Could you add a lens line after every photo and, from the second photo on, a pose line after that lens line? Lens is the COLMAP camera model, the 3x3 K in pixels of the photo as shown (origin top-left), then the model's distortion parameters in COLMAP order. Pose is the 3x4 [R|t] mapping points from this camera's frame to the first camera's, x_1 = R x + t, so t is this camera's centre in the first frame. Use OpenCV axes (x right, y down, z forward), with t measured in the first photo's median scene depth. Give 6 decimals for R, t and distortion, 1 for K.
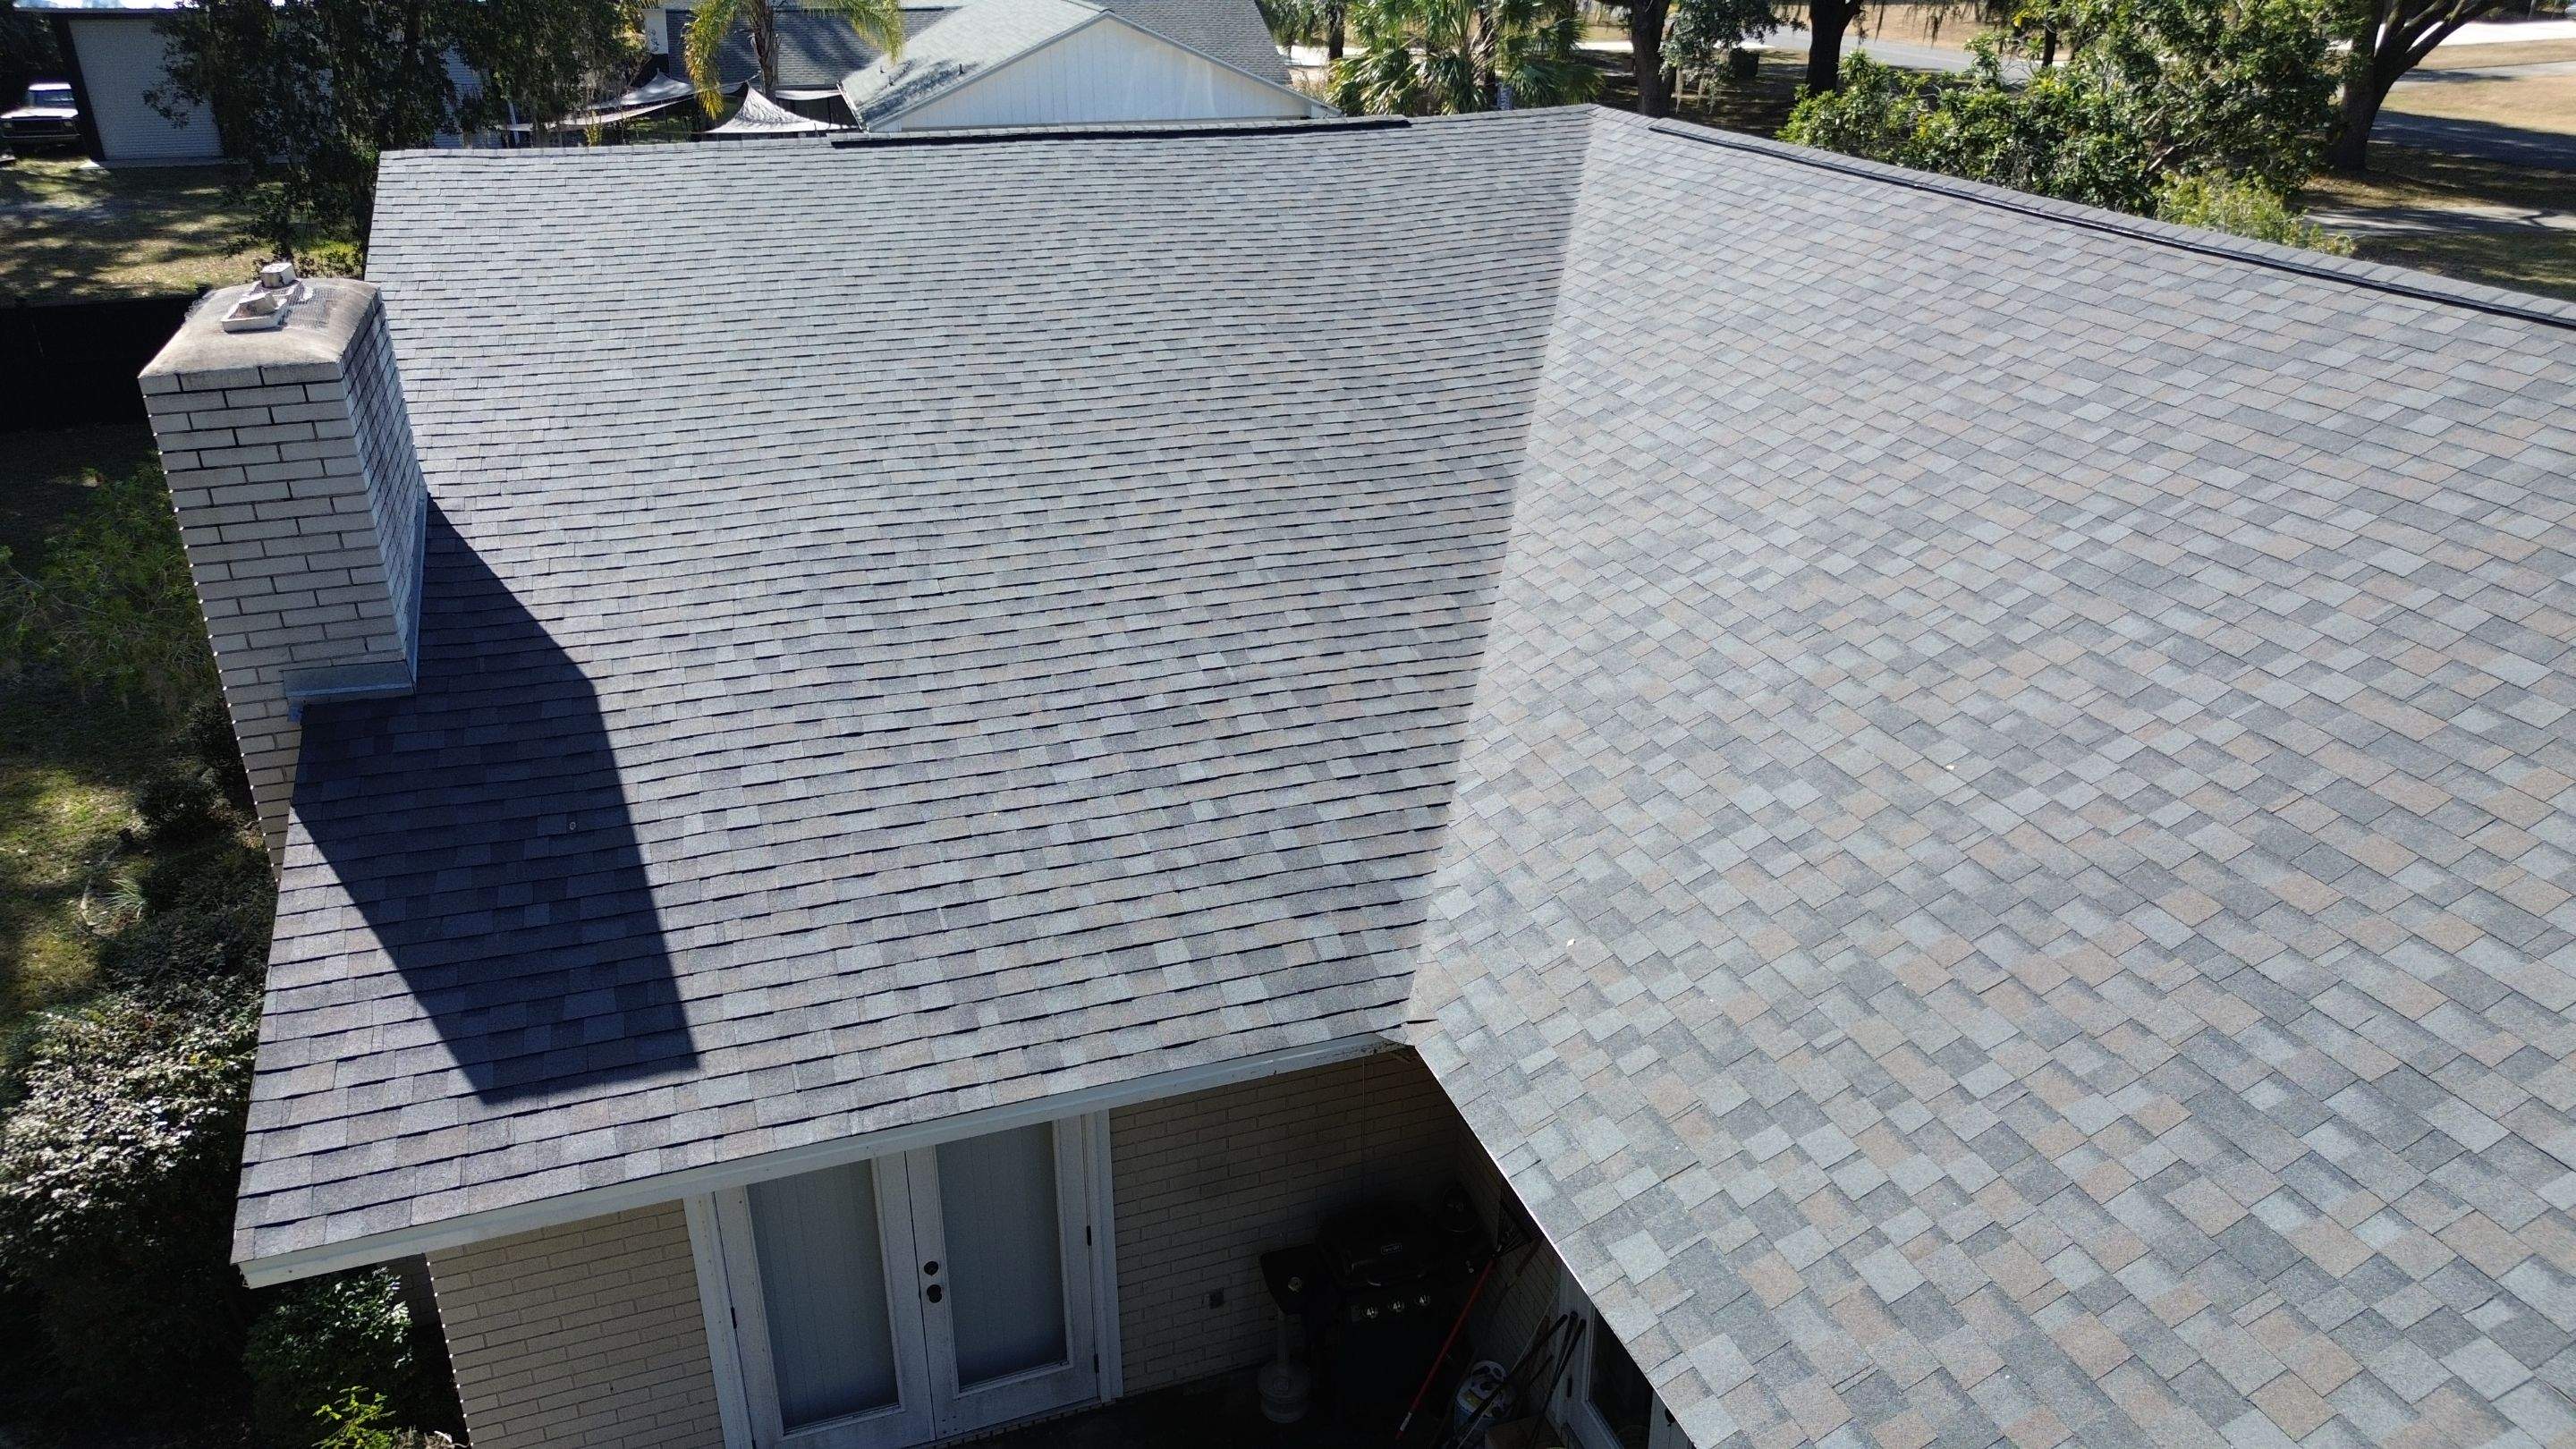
lens RADIAL K [[1842.1, 0, 1311.7], [0, 1842.1, 706.8], [0, 0, 1]] dist [0.077726, -0.071193]
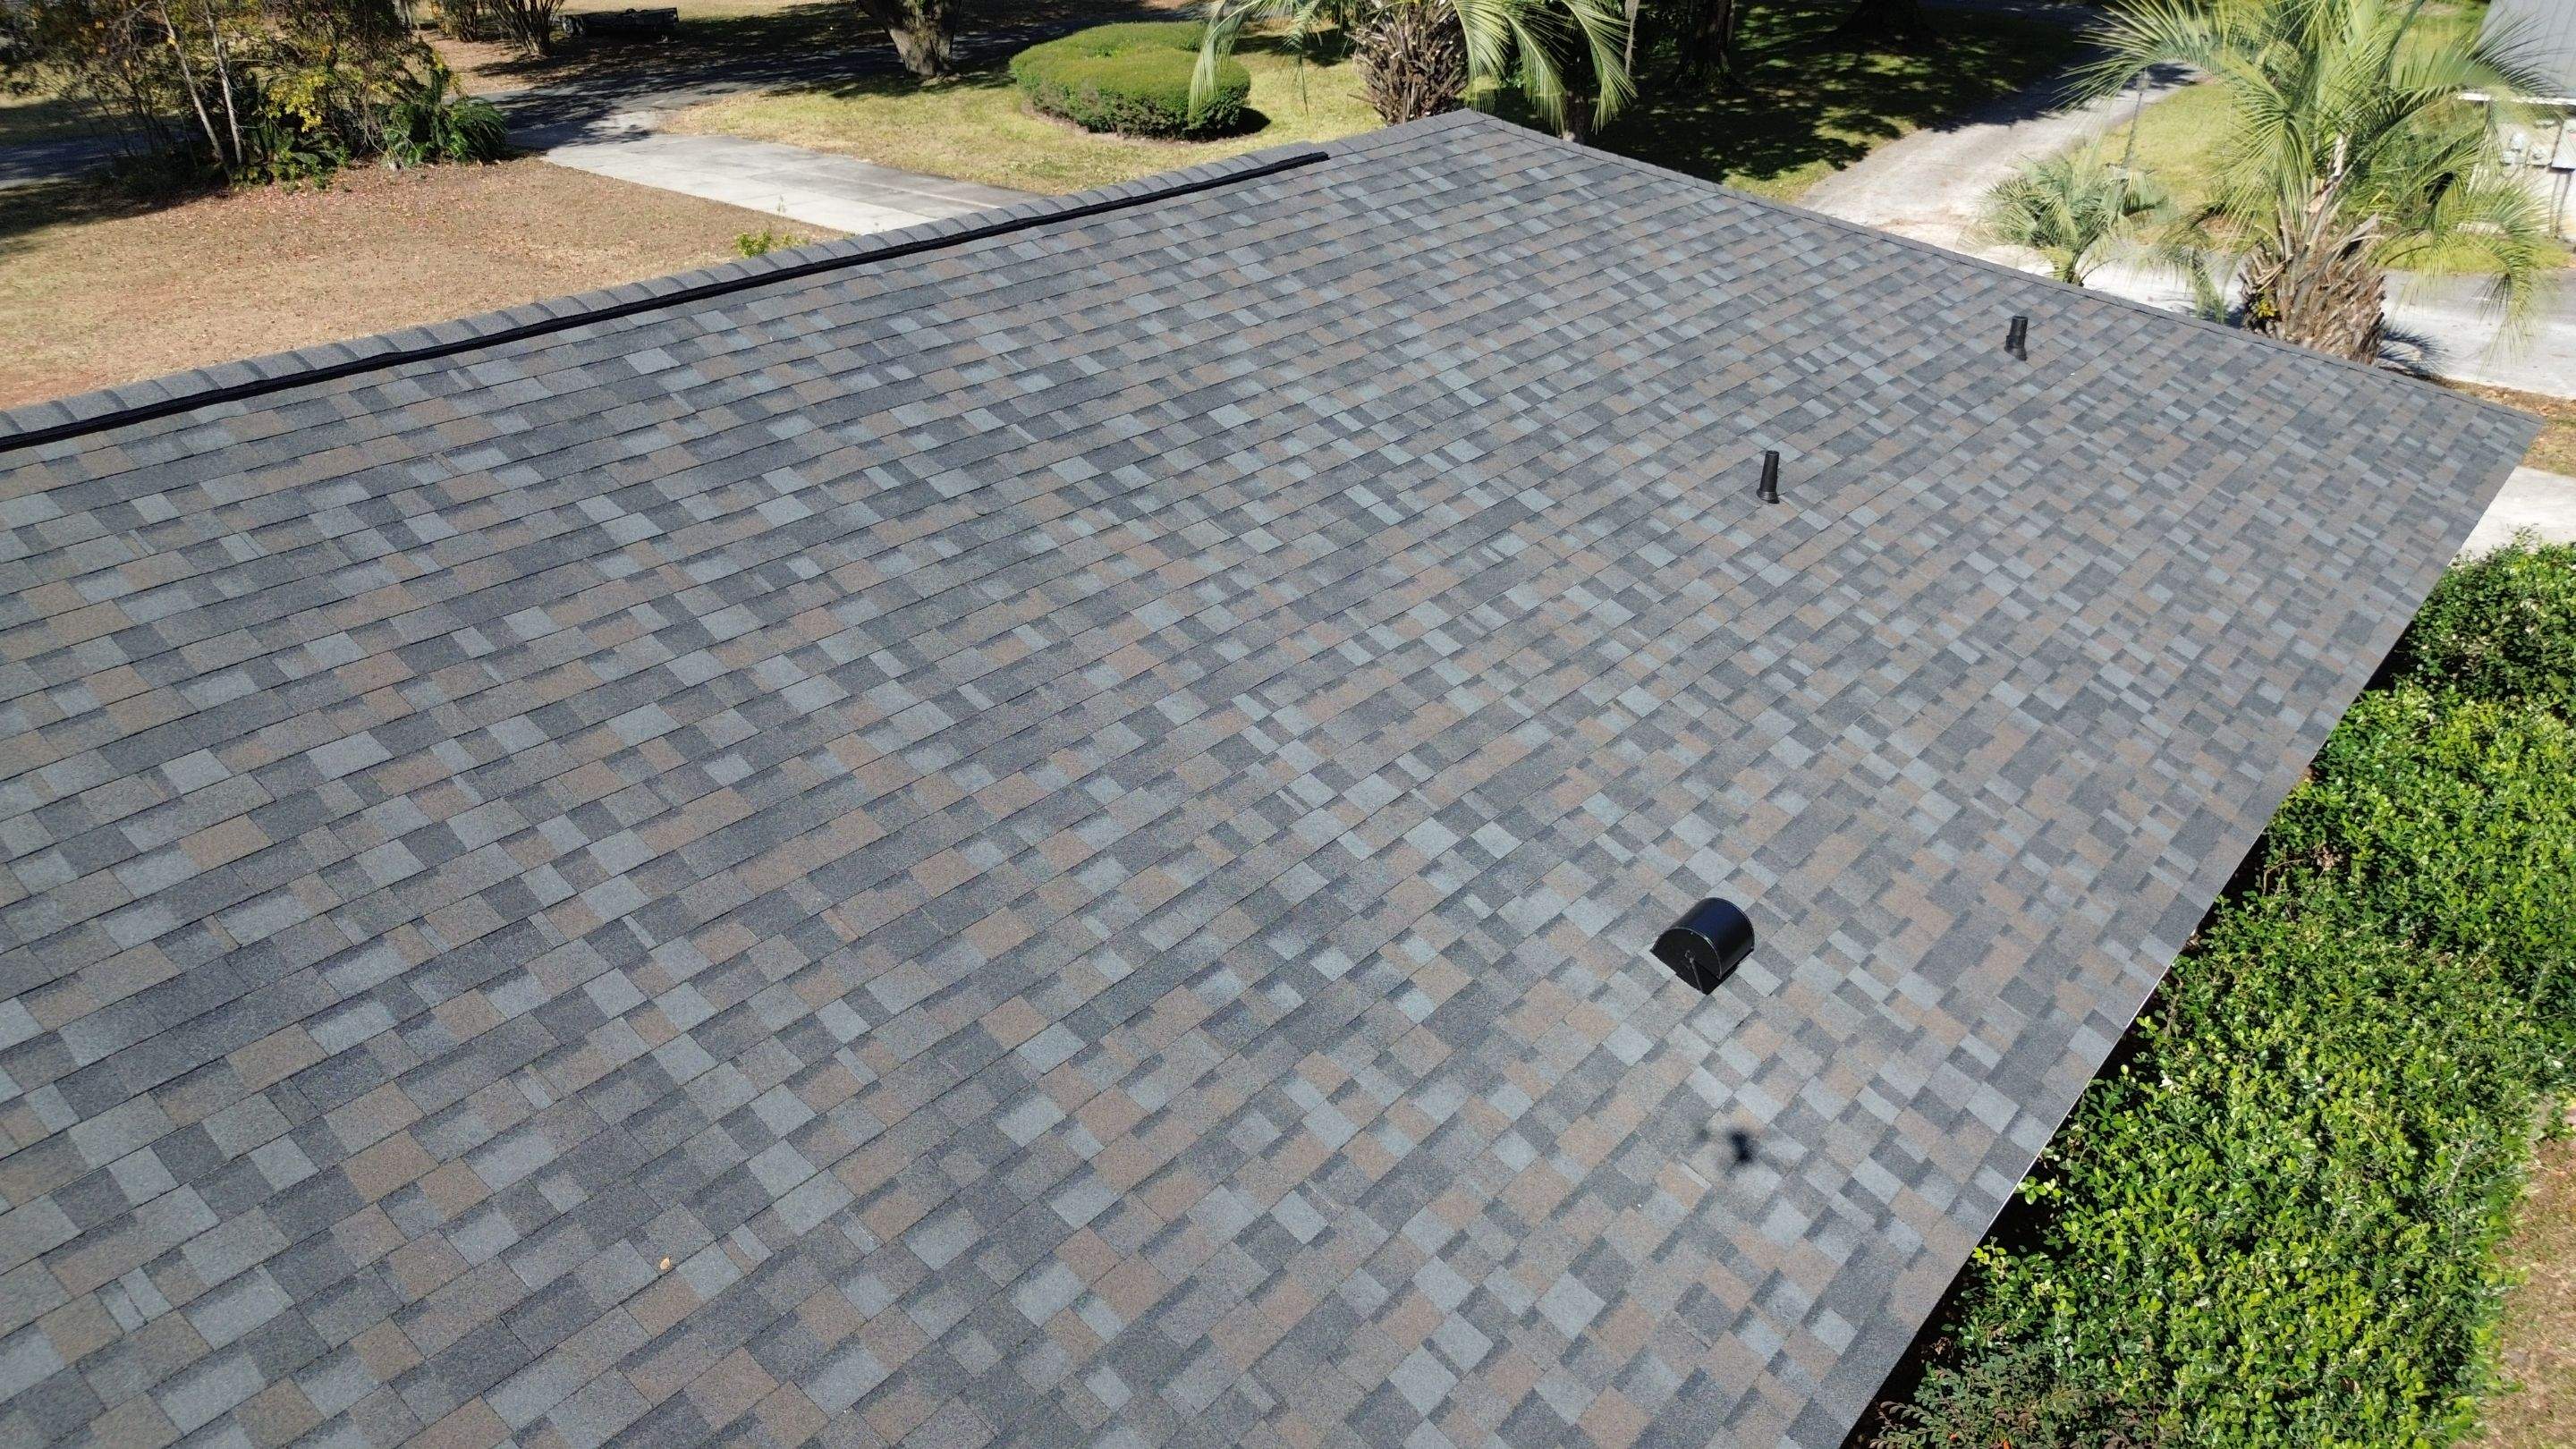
lens RADIAL K [[1821.1, 0, 1301.5], [0, 1821.1, 715.9], [0, 0, 1]] dist [0.064186, -0.063691]
pose [[-0.522164, -0.376542, 0.765219, -0.151140], [0.349618, 0.723887, 0.594773, -0.354505], [-0.777889, 0.578104, -0.246342, 0.801217]]
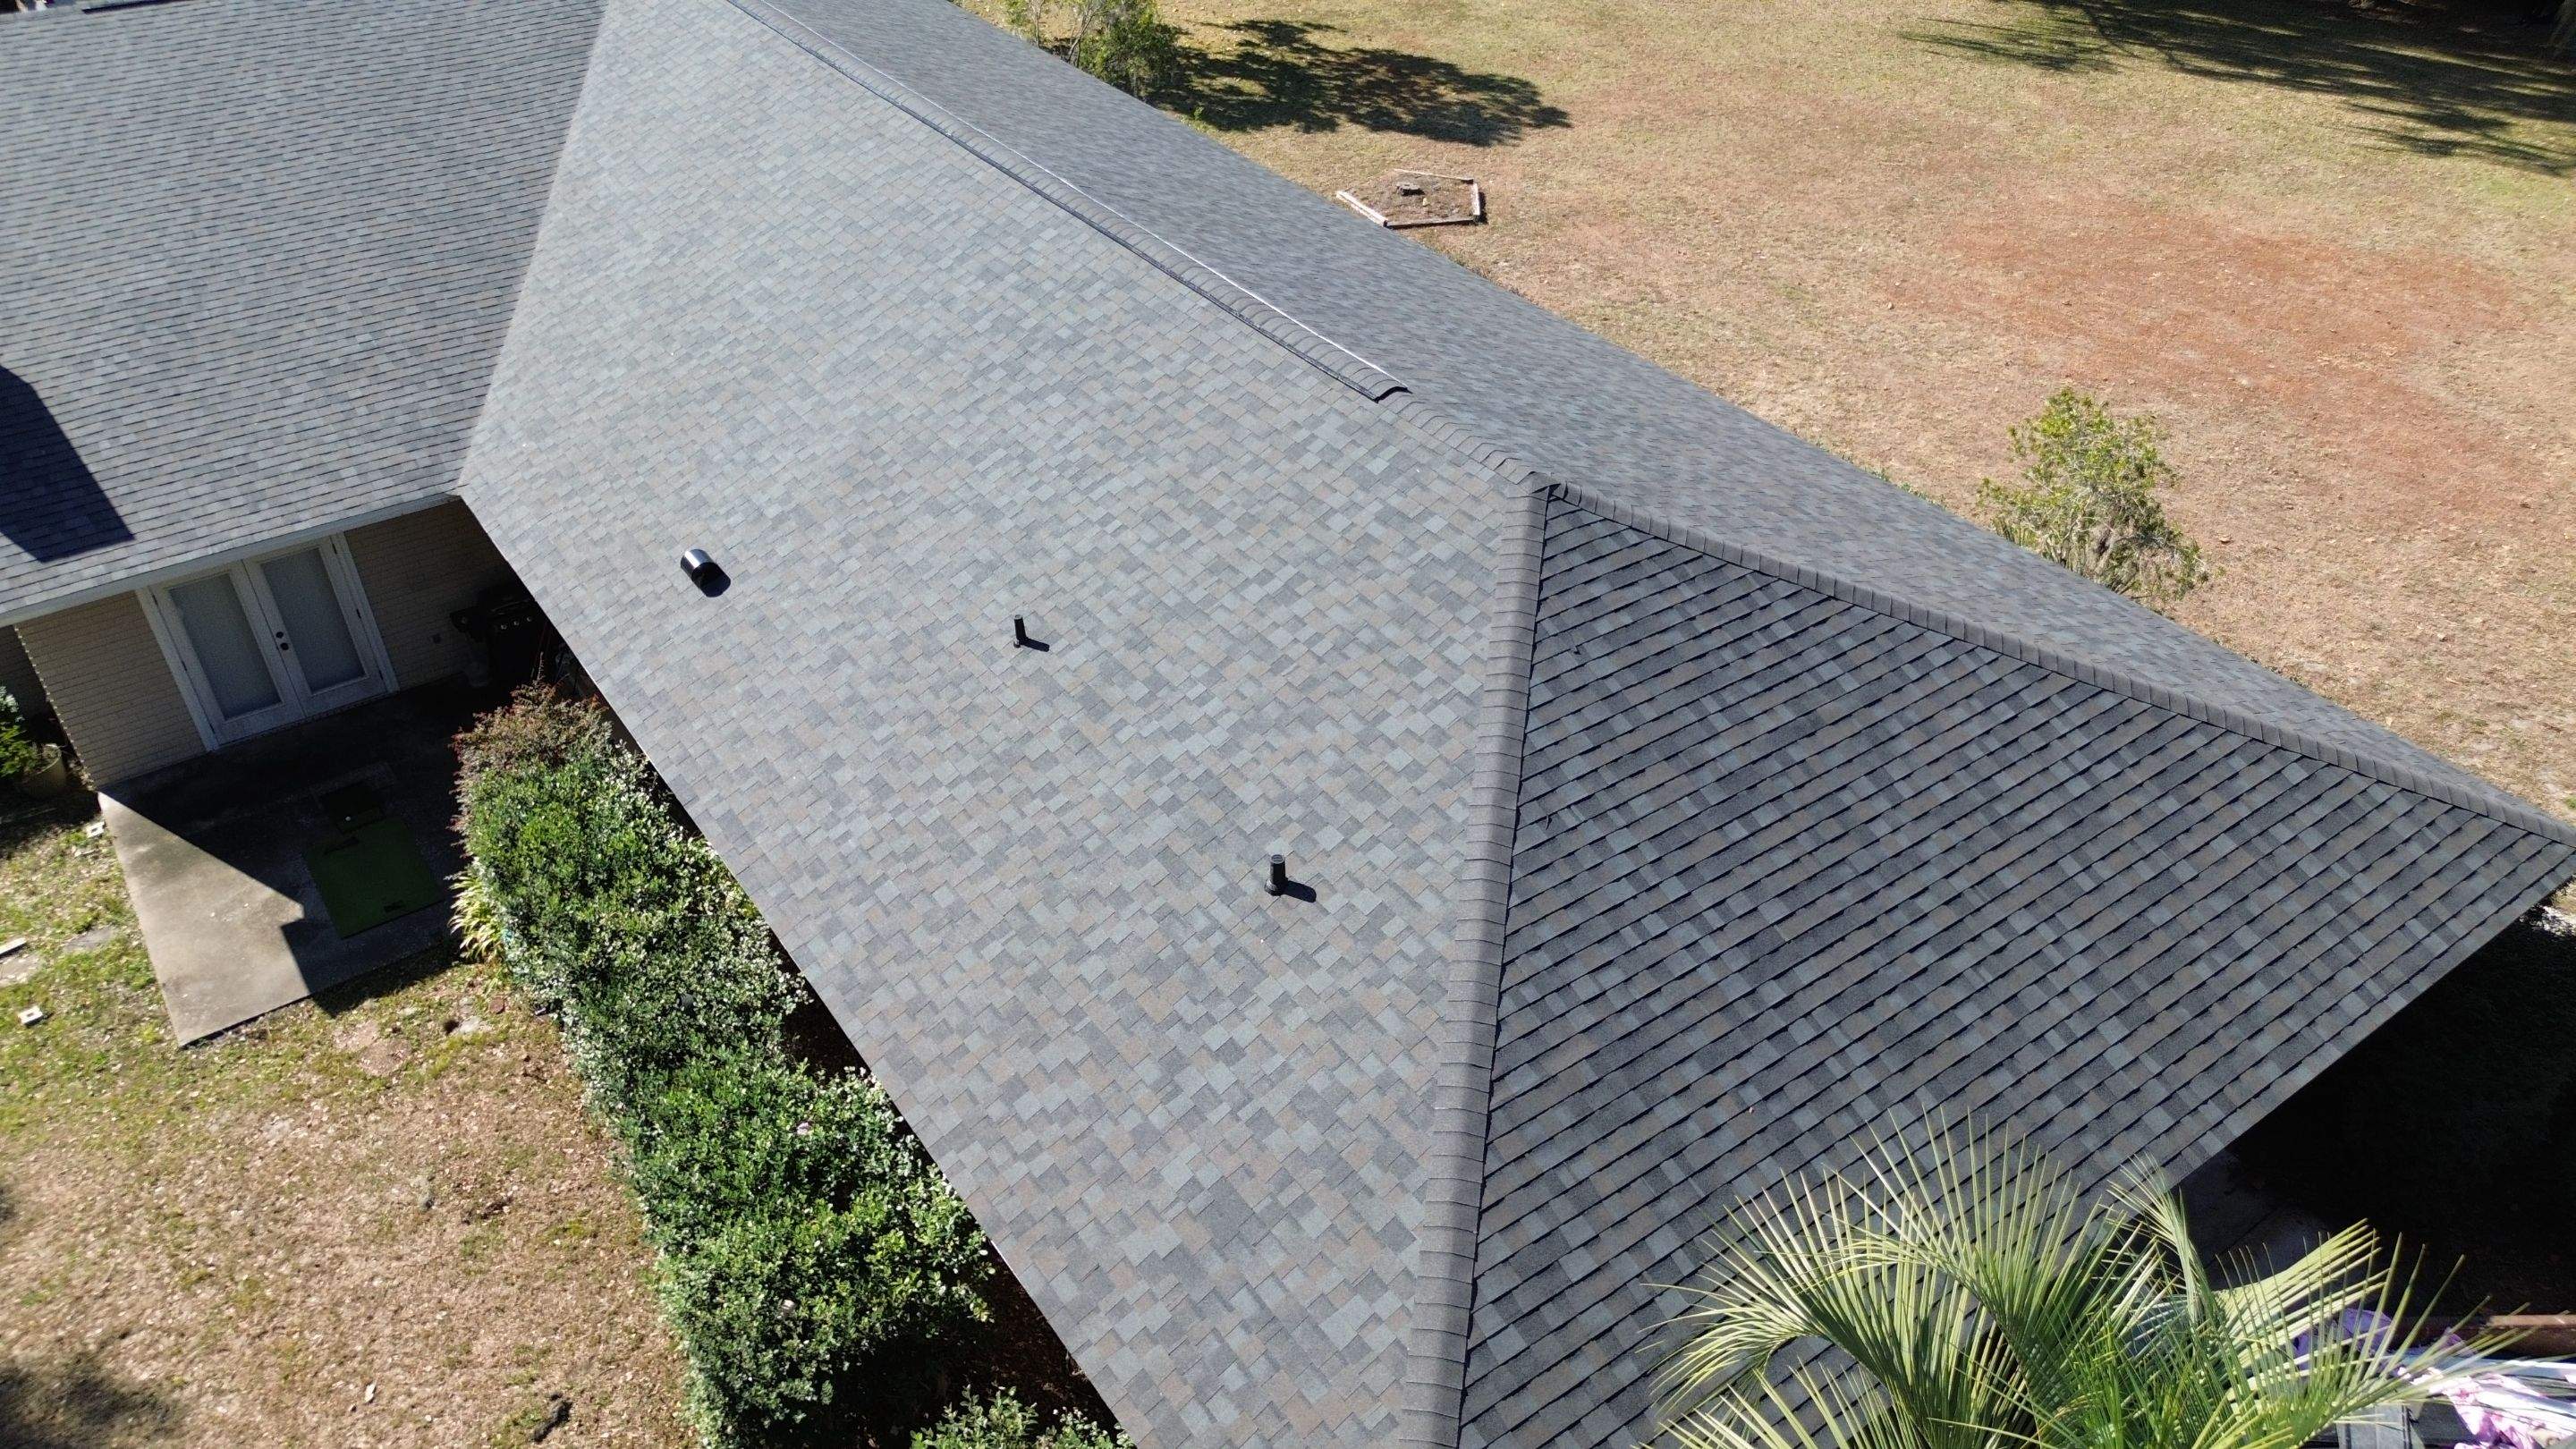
lens RADIAL K [[1821.1, 0, 1301.5], [0, 1821.1, 715.9], [0, 0, 1]] dist [0.064186, -0.063691]
pose [[0.958328, -0.165439, 0.232889, 0.452545], [0.108470, 0.964916, 0.239104, 0.003380], [-0.264275, -0.203878, 0.942652, -1.473526]]
